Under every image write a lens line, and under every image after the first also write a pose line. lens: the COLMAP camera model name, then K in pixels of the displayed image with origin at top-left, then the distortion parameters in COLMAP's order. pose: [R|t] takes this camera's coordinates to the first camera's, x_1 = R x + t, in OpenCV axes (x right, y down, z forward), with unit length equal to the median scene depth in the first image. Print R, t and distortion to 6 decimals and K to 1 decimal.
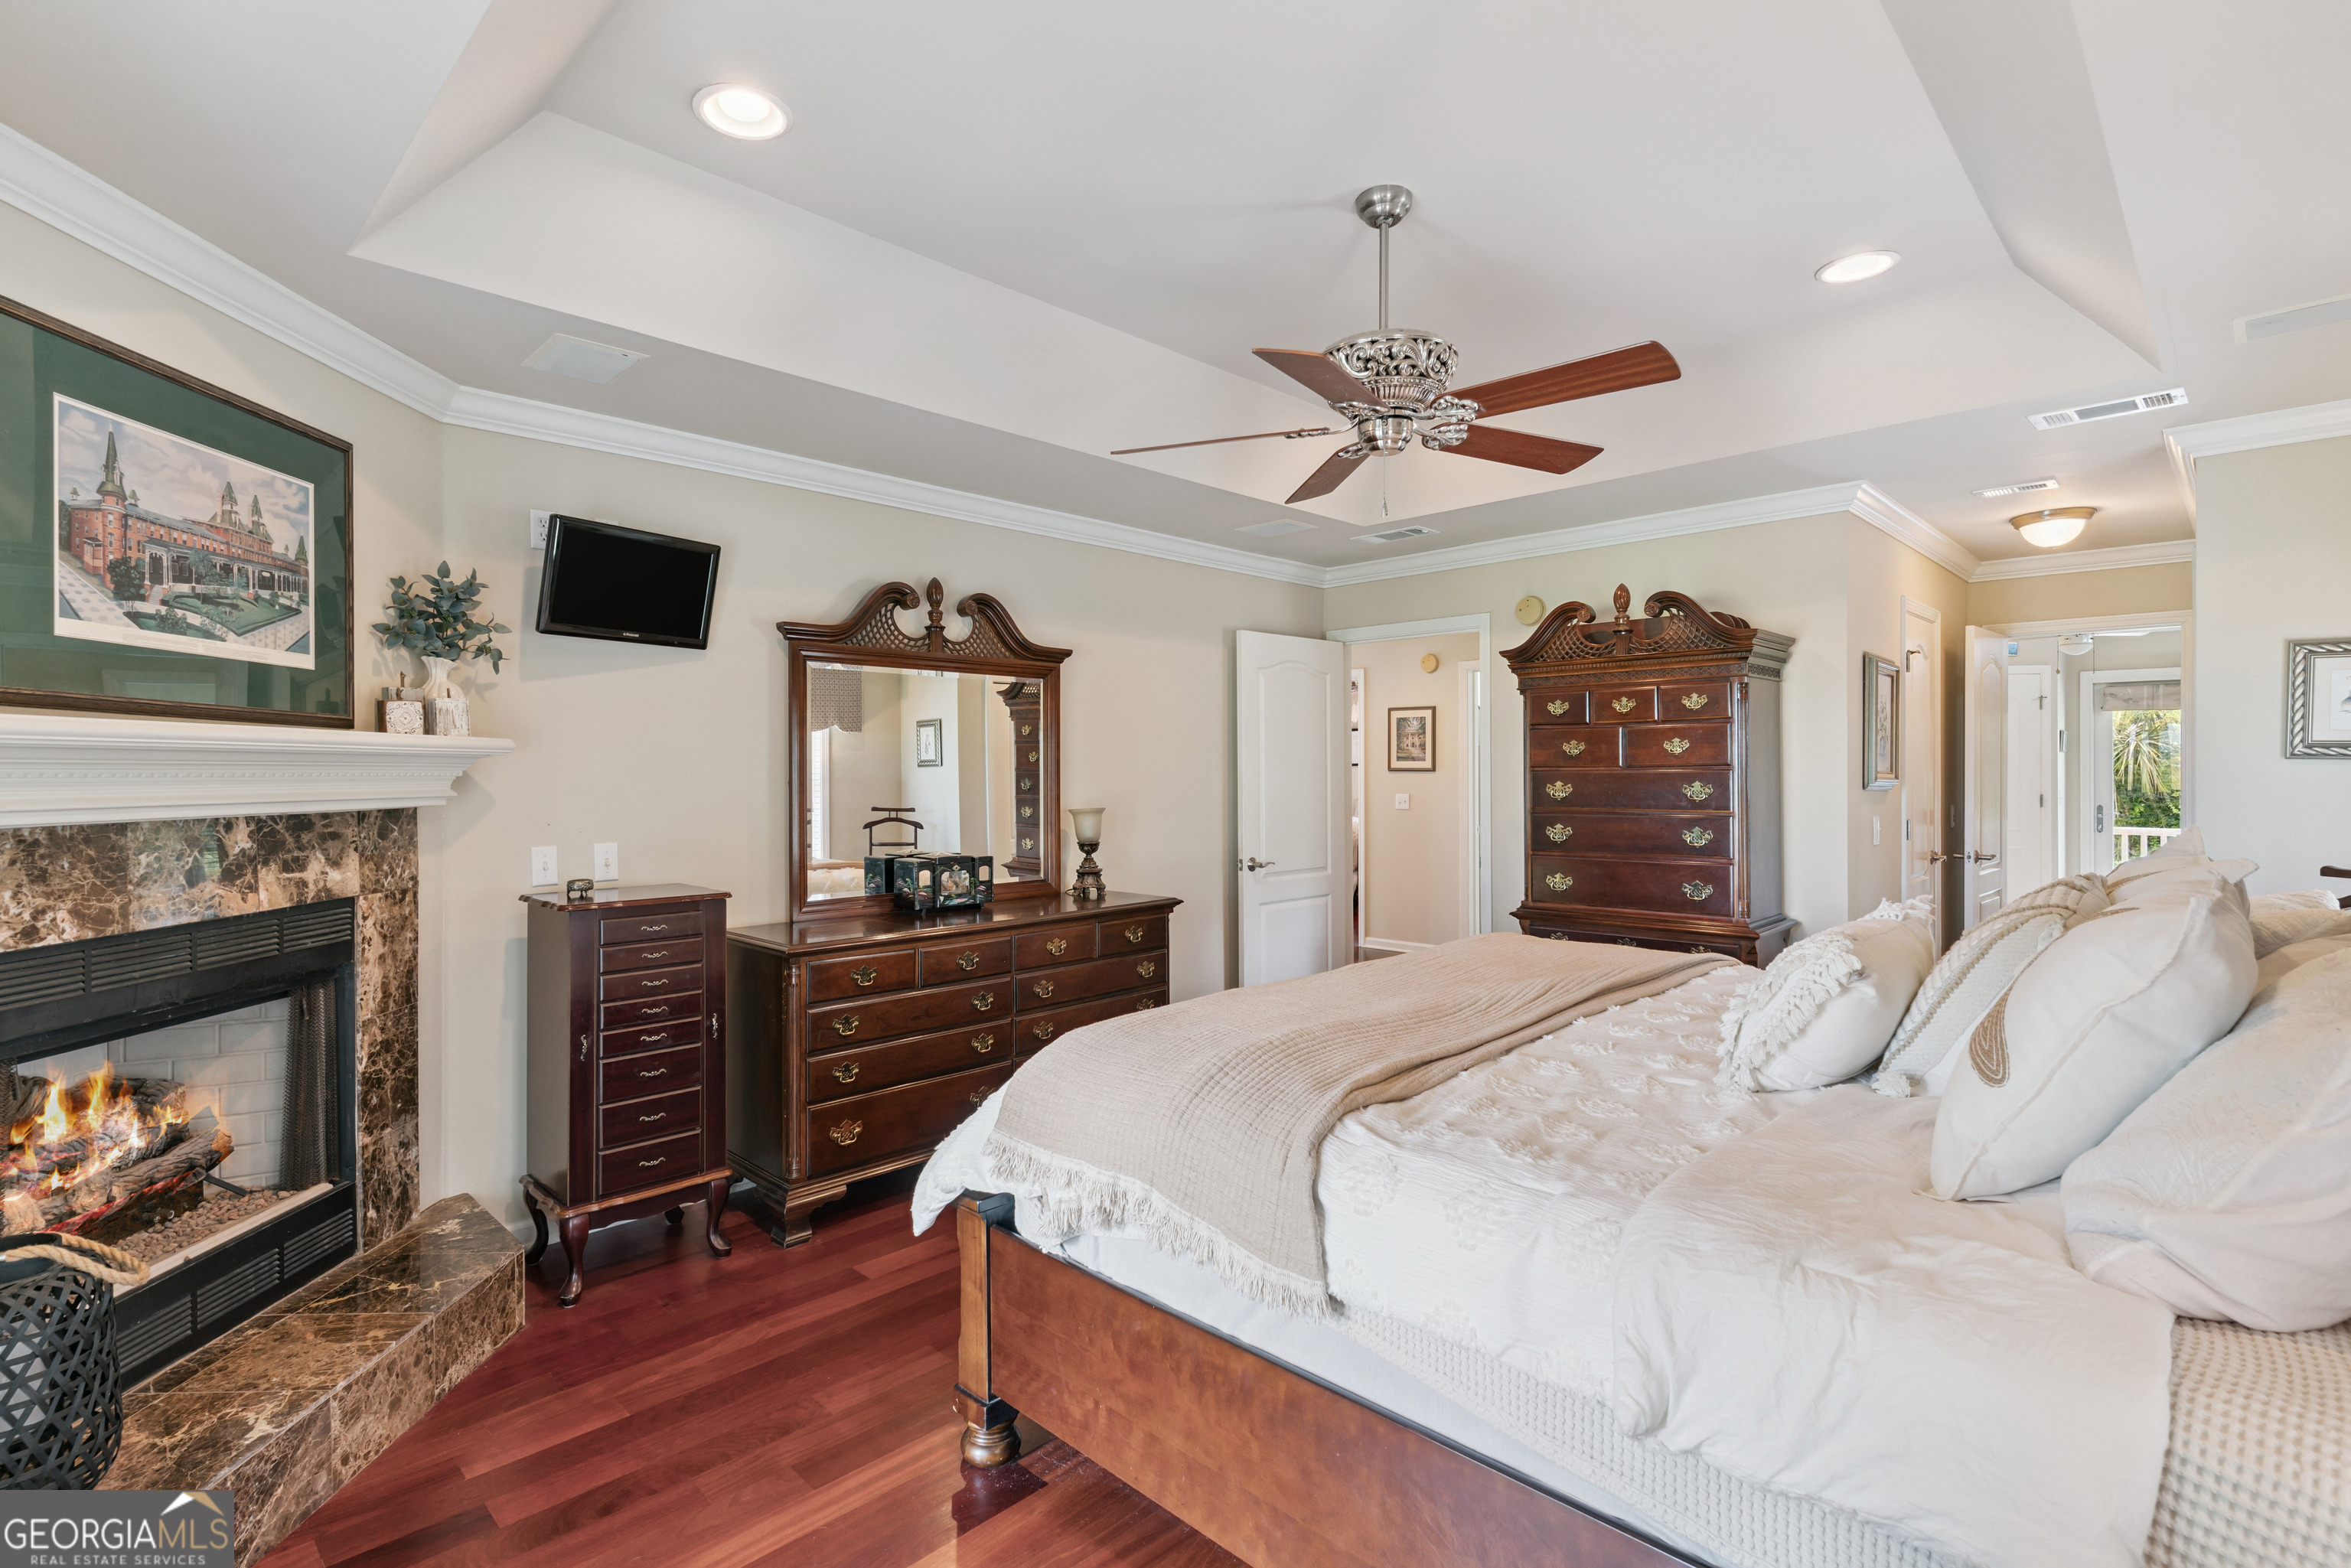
lens RADIAL K [[1119.5, 0, 1170.0], [0, 1119.5, 785.1], [0, 0, 1]] dist [0.001187, -0.001382]
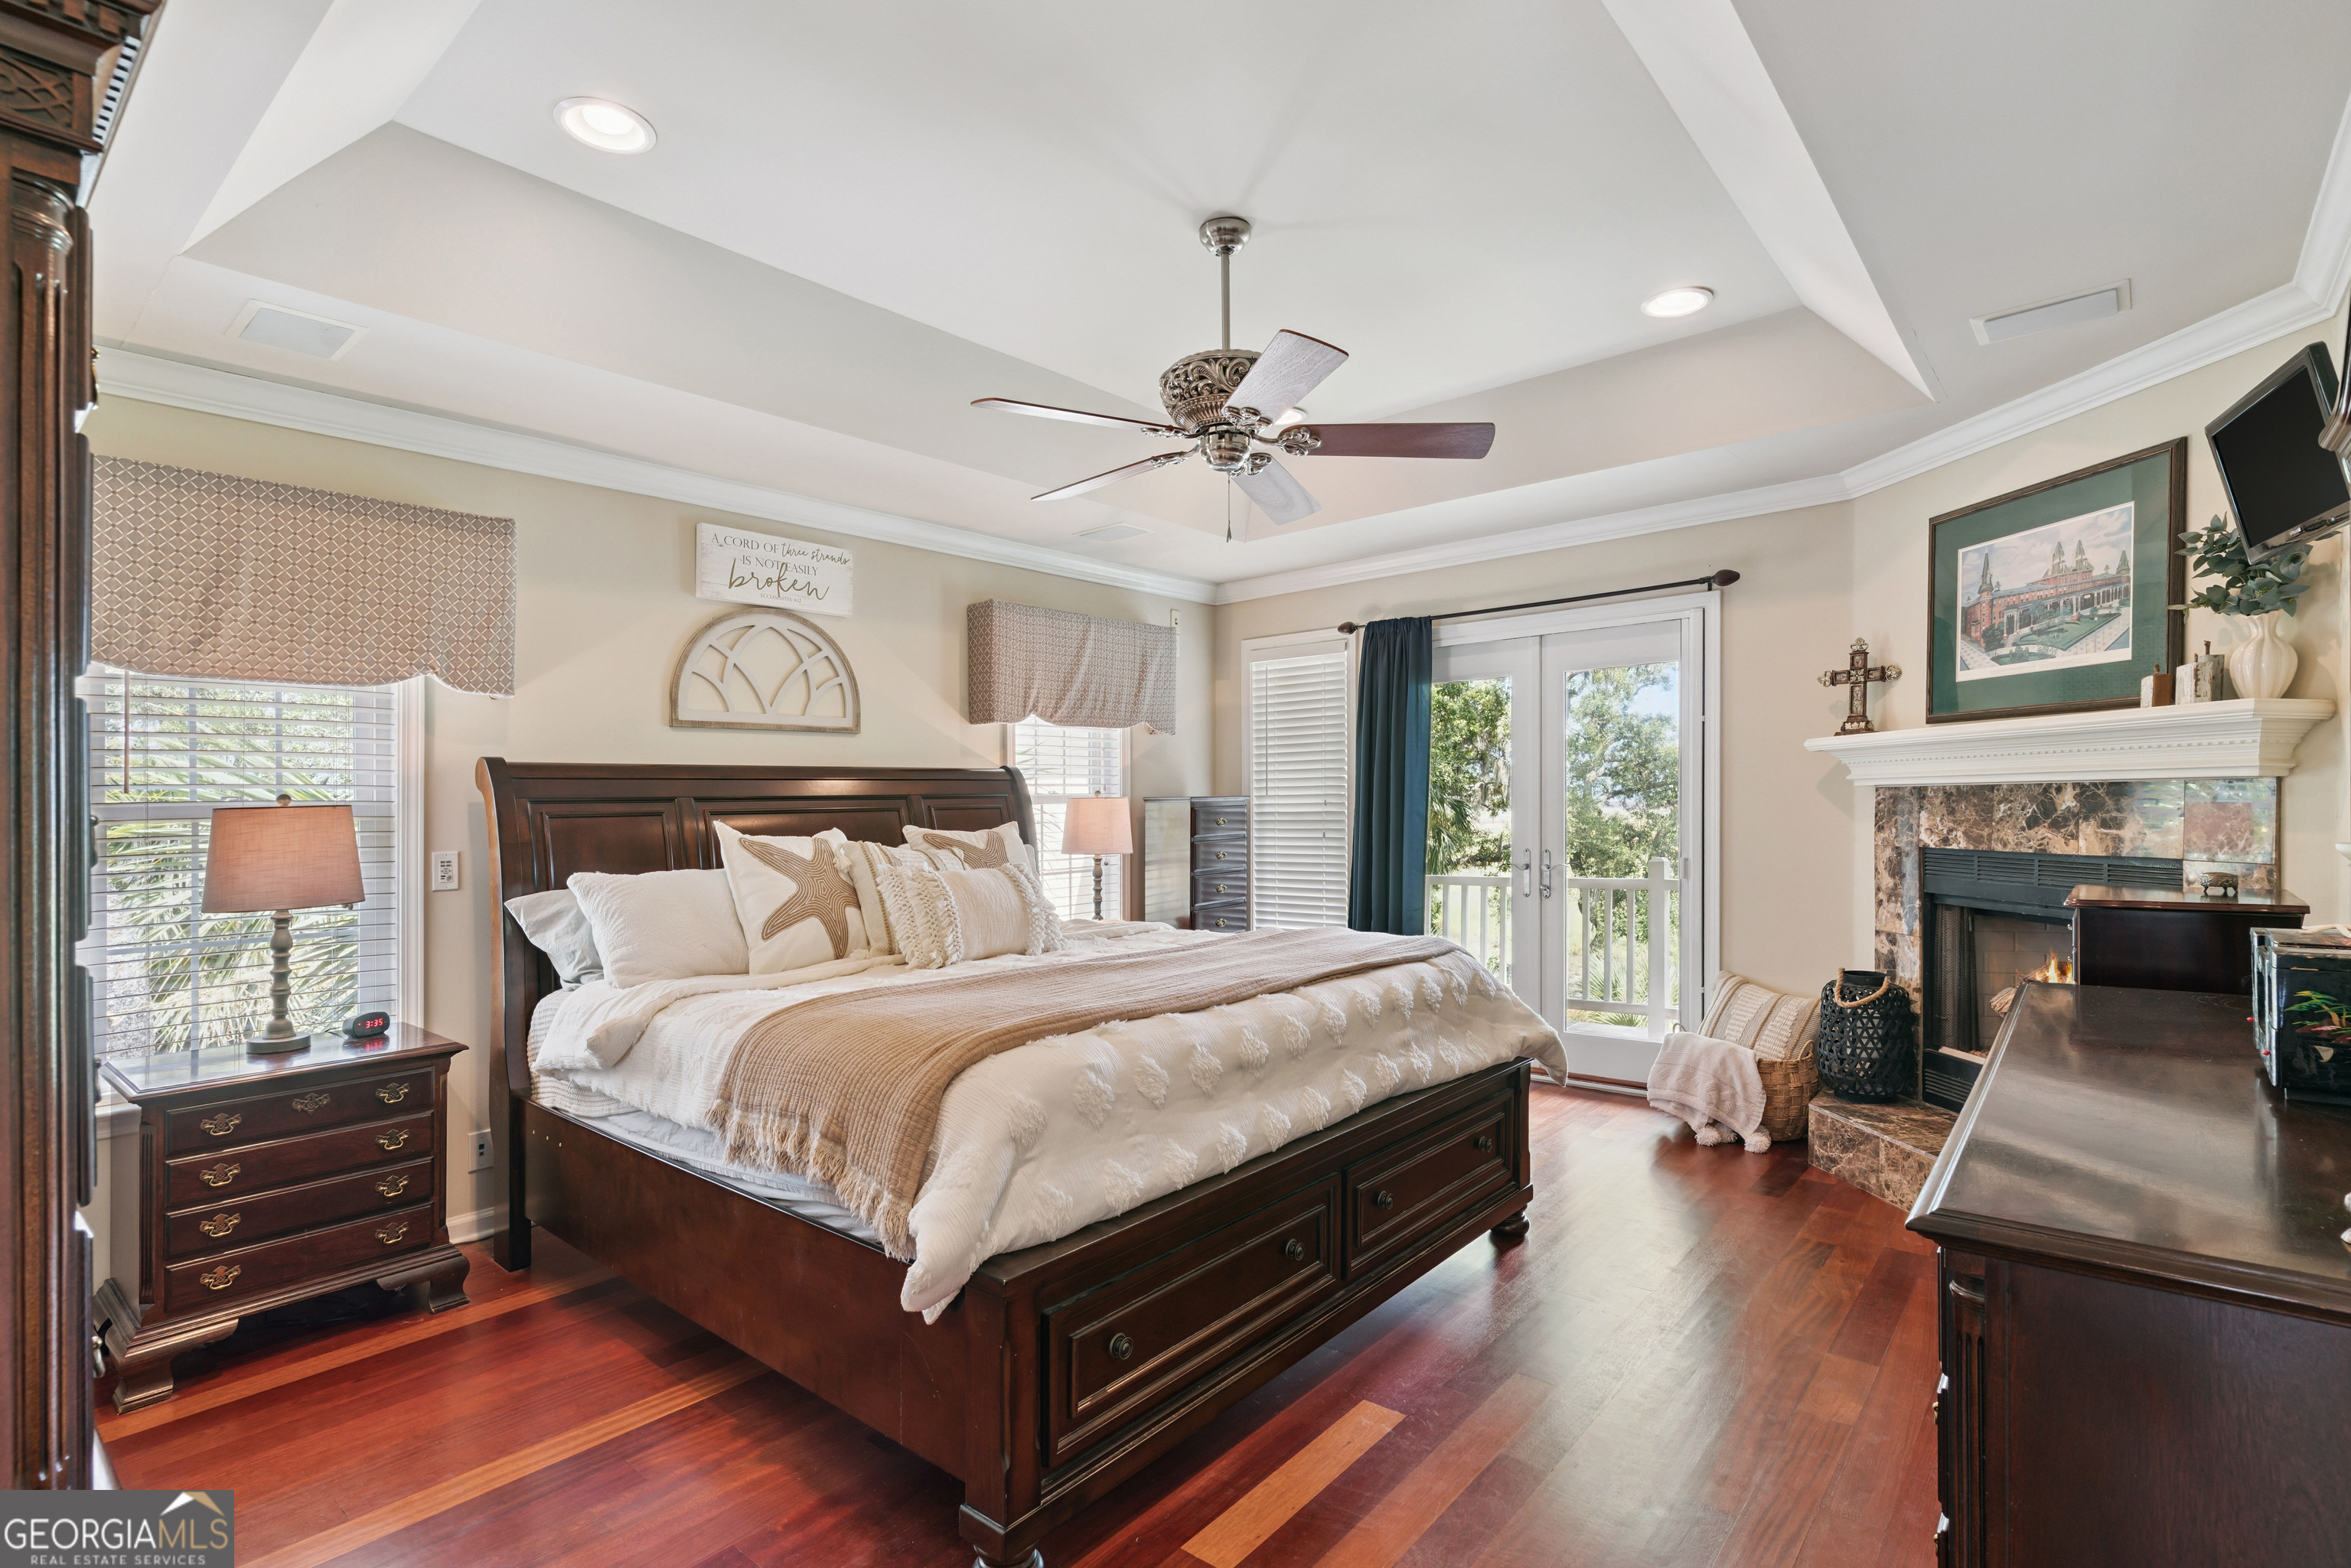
lens RADIAL K [[1119.5, 0, 1179.5], [0, 1119.5, 793.3], [0, 0, 1]] dist [0.001187, -0.001382]
pose [[-0.997080, 0.001564, -0.076353, 0.354477], [0.001368, 0.999996, 0.002617, 0.036438], [0.076357, 0.002505, -0.997077, 2.298957]]
